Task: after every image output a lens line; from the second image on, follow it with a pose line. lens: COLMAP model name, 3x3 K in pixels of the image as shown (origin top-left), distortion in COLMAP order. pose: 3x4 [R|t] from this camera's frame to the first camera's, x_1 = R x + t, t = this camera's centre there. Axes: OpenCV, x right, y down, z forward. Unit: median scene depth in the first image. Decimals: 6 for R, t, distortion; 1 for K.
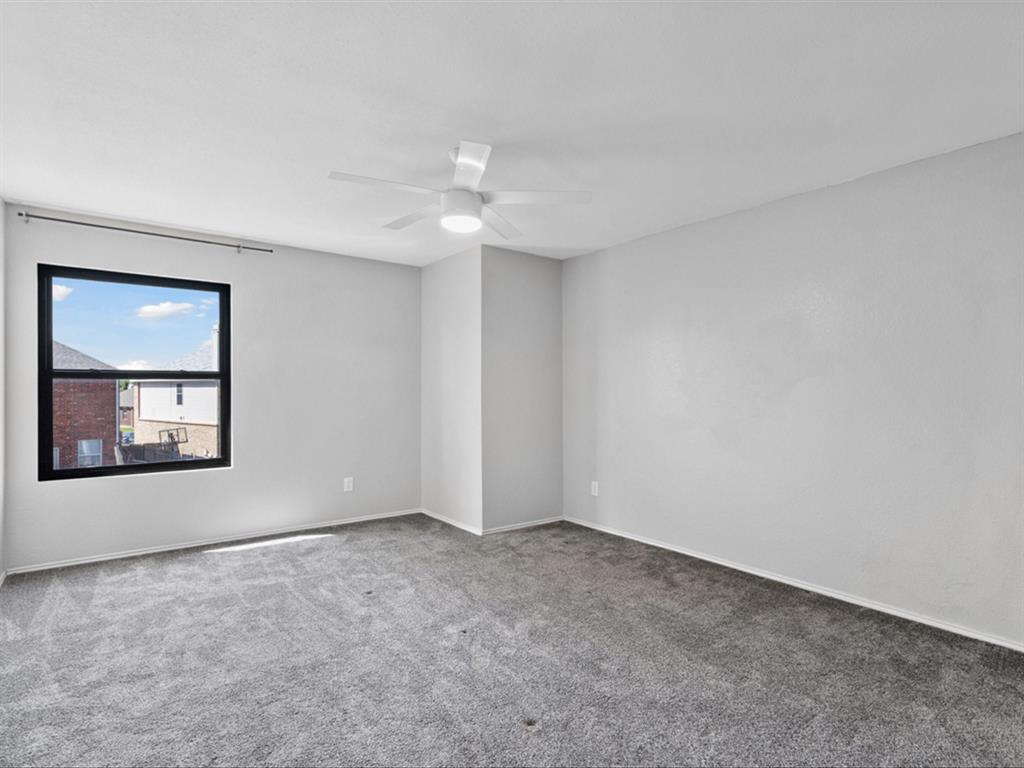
lens RADIAL K [[532.4, 0, 512.8], [0, 532.4, 386.7], [0, 0, 1]] dist [0.003145, -0.000090]
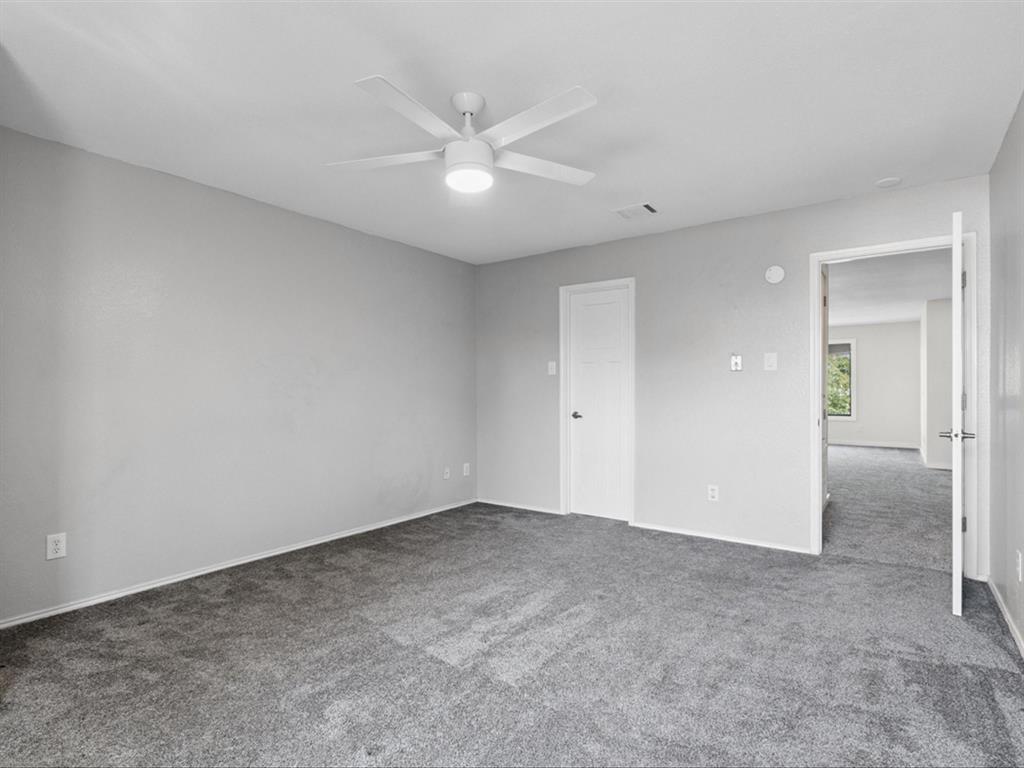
lens RADIAL K [[532.4, 0, 512.6], [0, 532.4, 388.4], [0, 0, 1]] dist [0.003145, -0.000090]
pose [[-0.308566, 0.007865, 0.951170, -0.659239], [-0.006309, 0.999927, -0.010315, 0.026485], [-0.951182, -0.009184, -0.308494, 0.836574]]
